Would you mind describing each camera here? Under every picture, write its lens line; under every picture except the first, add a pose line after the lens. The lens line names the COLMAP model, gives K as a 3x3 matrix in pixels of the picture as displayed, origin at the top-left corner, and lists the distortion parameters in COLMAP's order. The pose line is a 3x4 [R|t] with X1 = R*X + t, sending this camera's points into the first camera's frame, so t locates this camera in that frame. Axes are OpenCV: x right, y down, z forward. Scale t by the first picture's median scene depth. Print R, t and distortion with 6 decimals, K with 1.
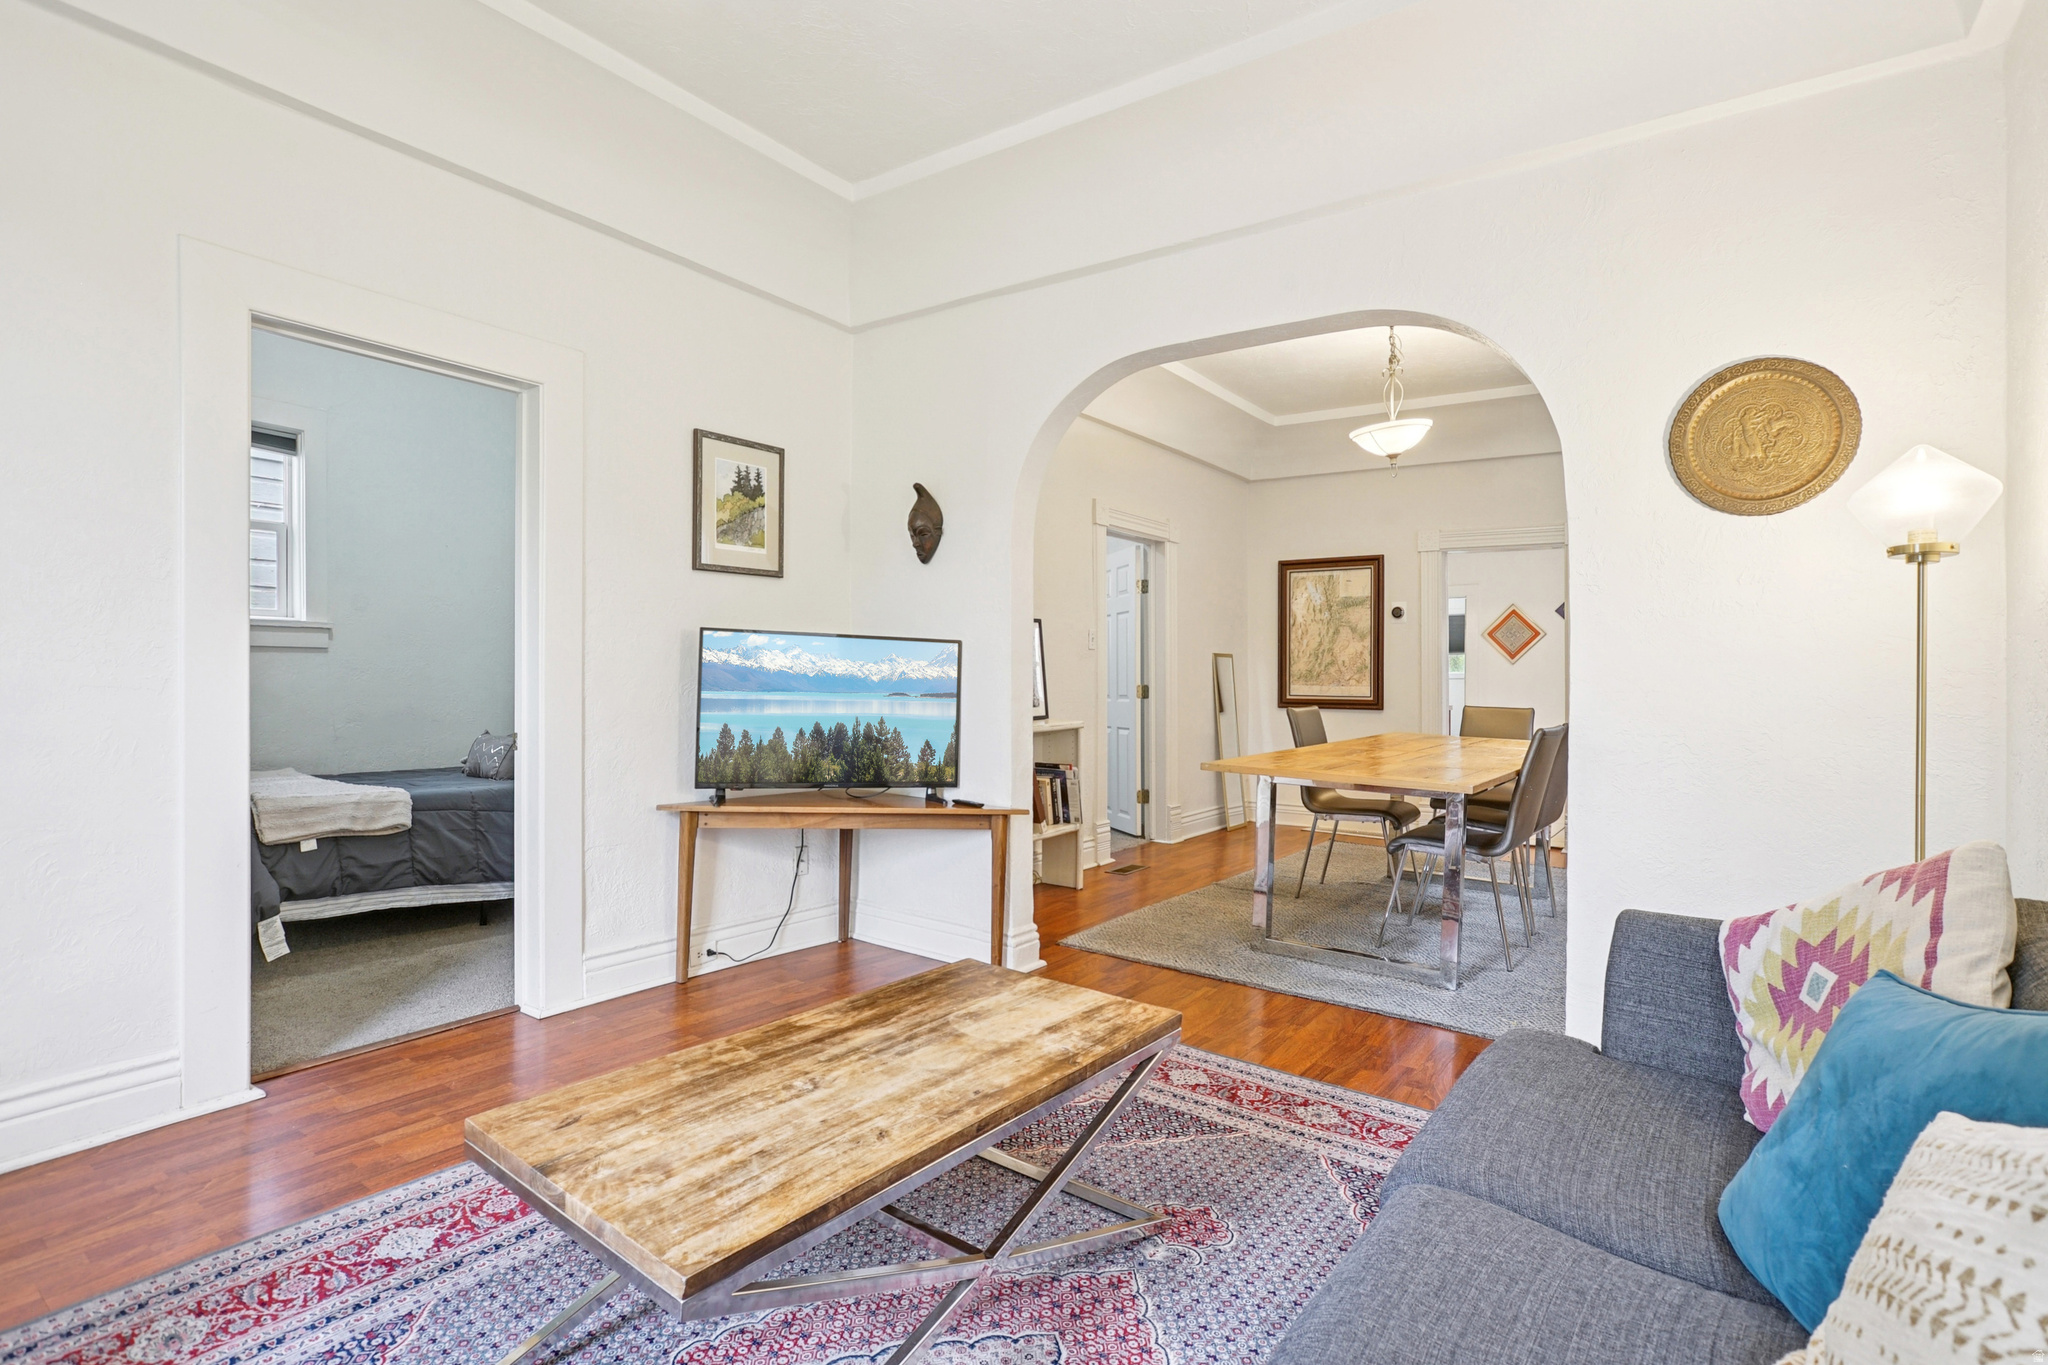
lens RADIAL K [[996.5, 0, 1030.1], [0, 996.5, 677.7], [0, 0, 1]] dist [-0.031101, 0.001041]
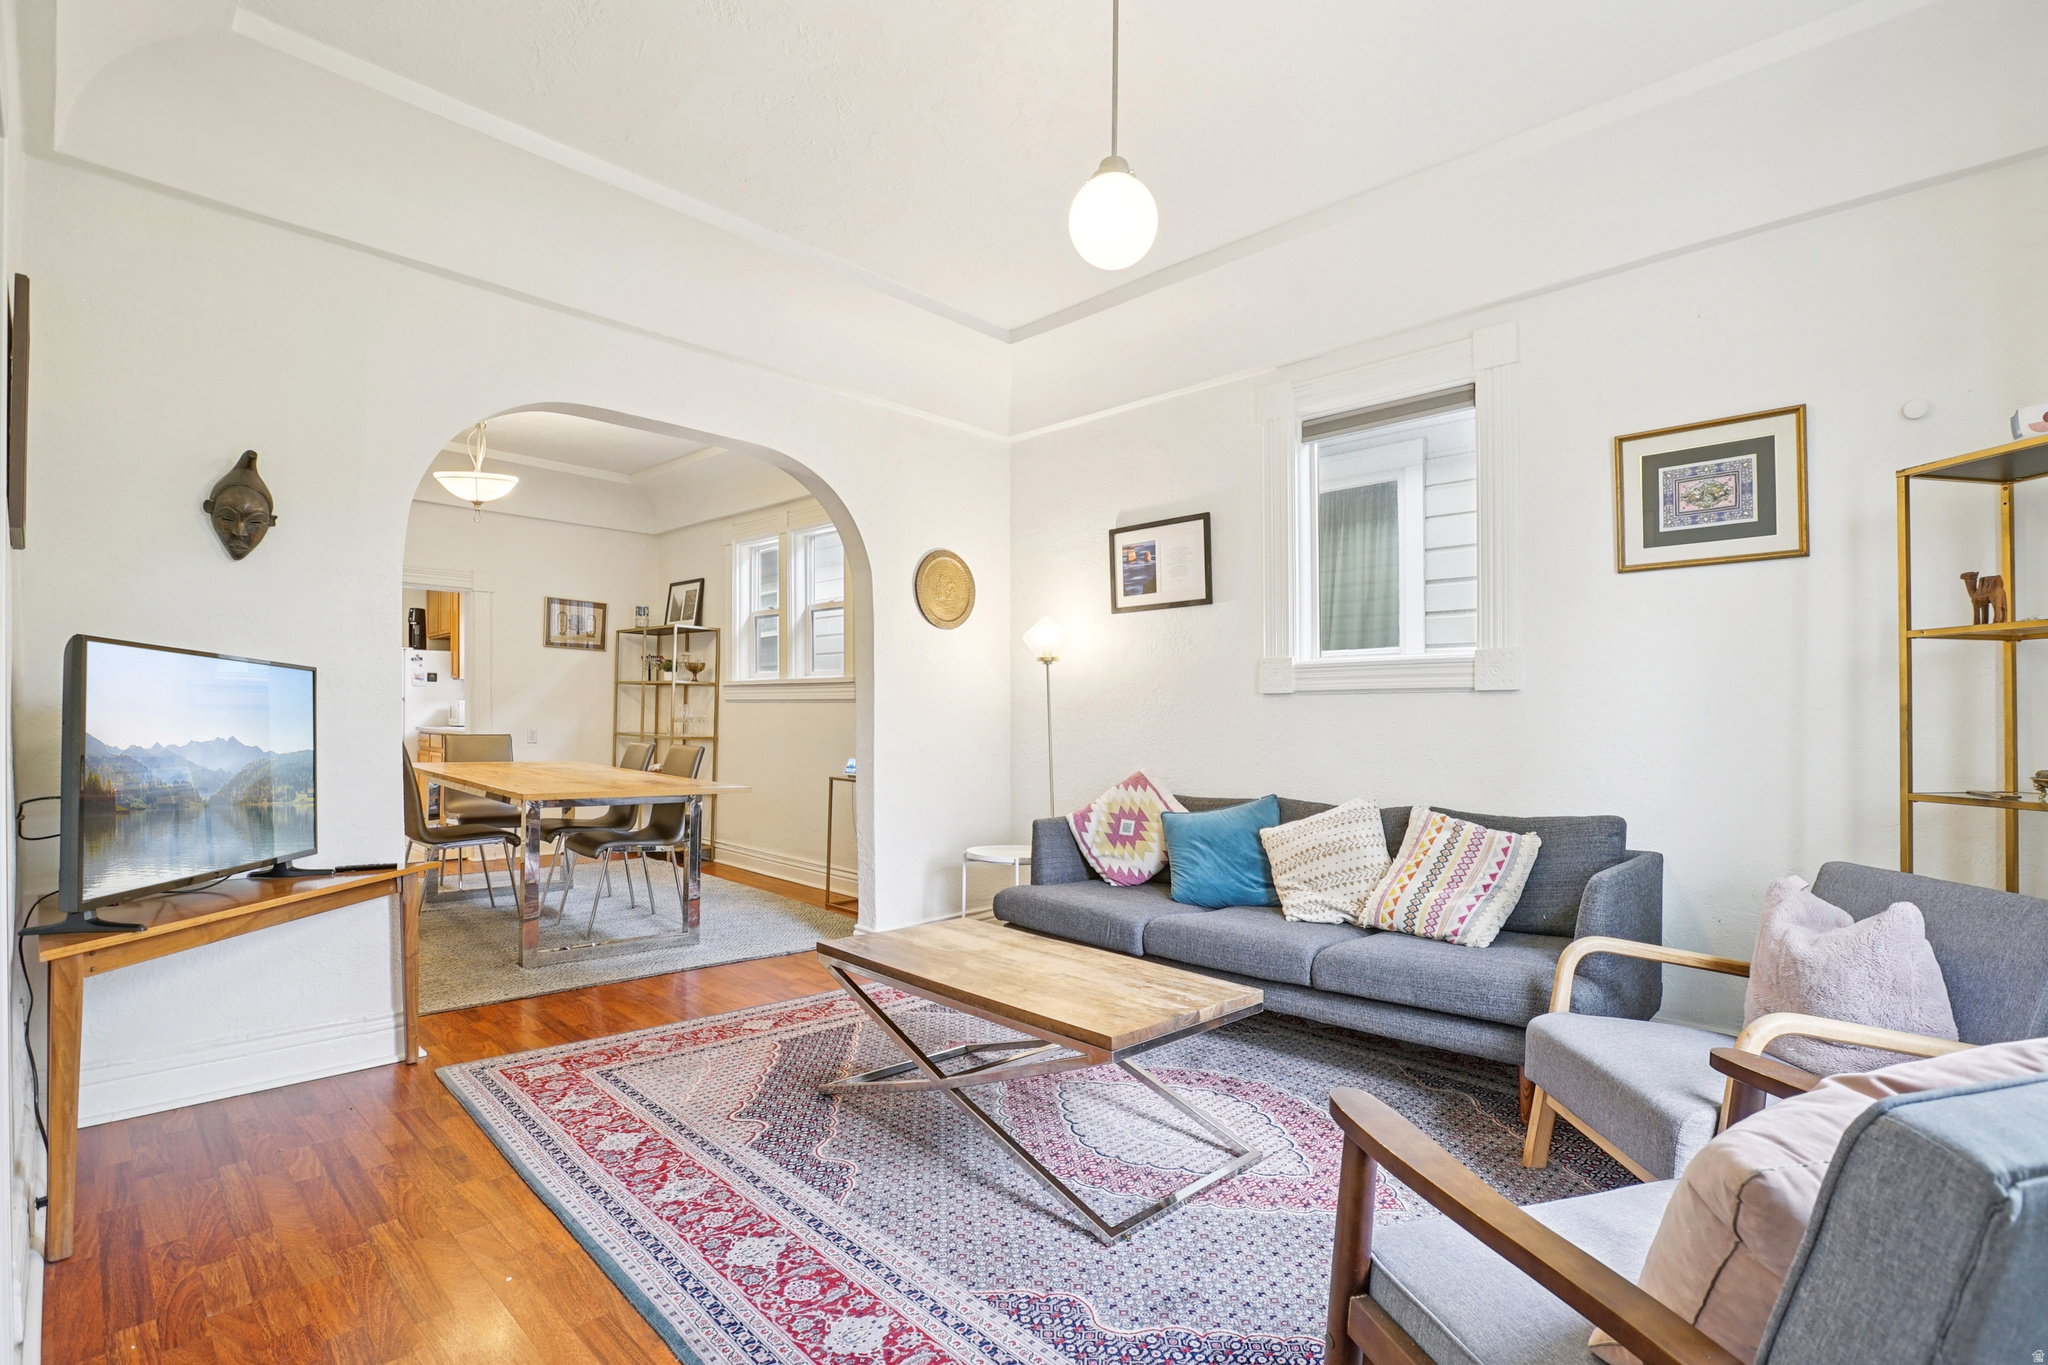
lens RADIAL K [[944.6, 0, 1026.3], [0, 944.6, 690.7], [0, 0, 1]] dist [-0.034273, 0.000660]
pose [[0.162168, 0.012058, 0.986690, -1.526548], [-0.002259, 0.999927, -0.011849, -0.025696], [-0.986761, -0.000307, 0.162183, 0.709801]]
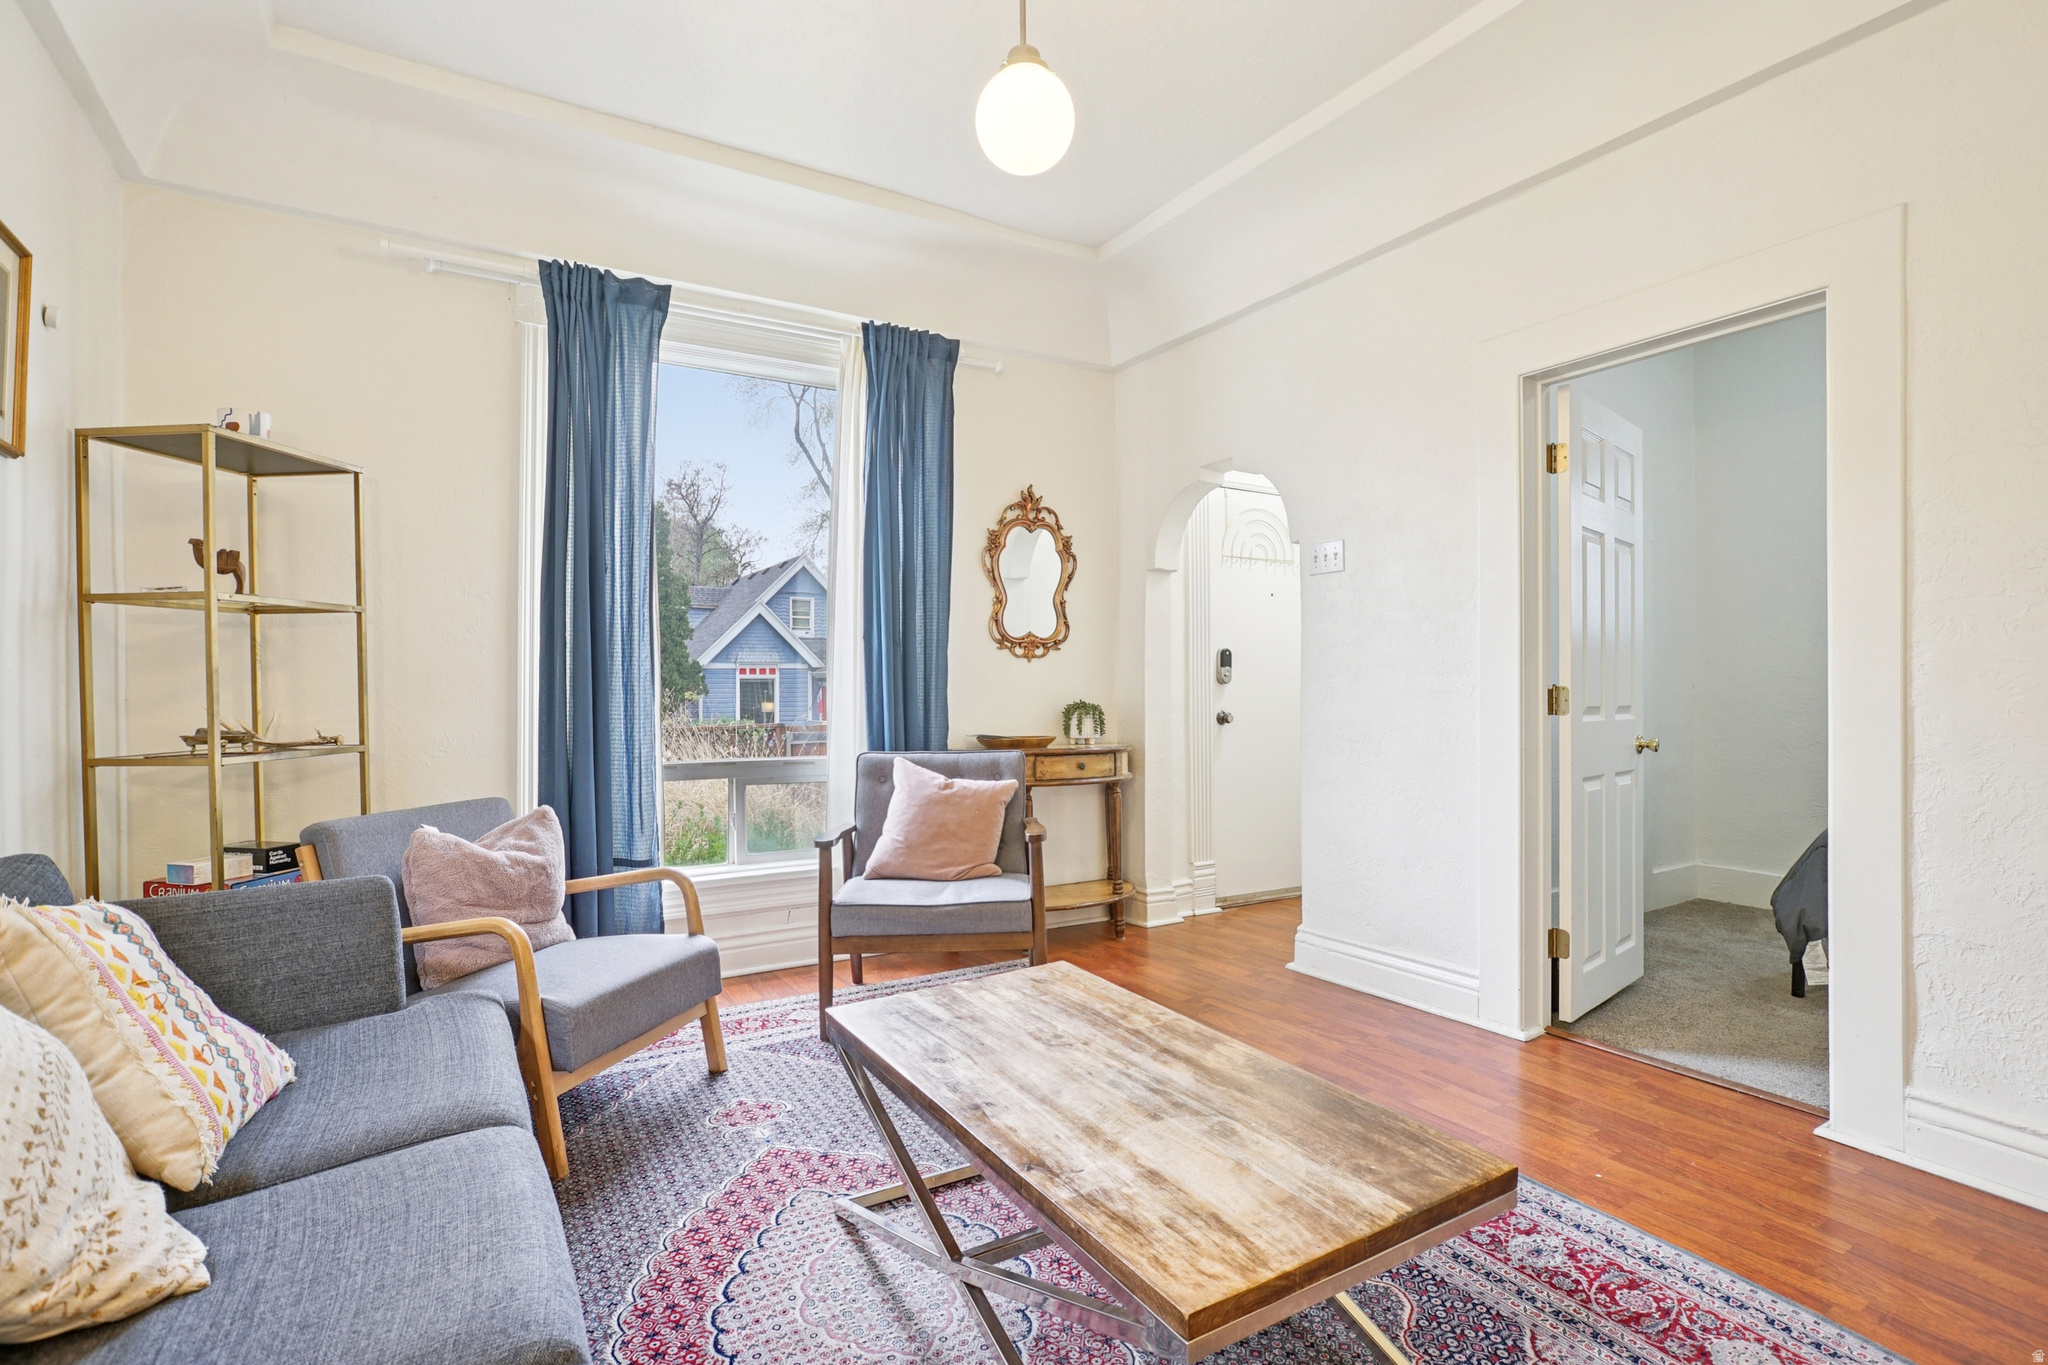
lens RADIAL K [[996.5, 0, 1030.1], [0, 996.5, 677.7], [0, 0, 1]] dist [-0.031101, 0.001041]
pose [[-0.378876, -0.008329, -0.925410, 0.727548], [0.005633, 0.999920, -0.011305, 0.010866], [0.925430, -0.009496, -0.378799, 1.231140]]
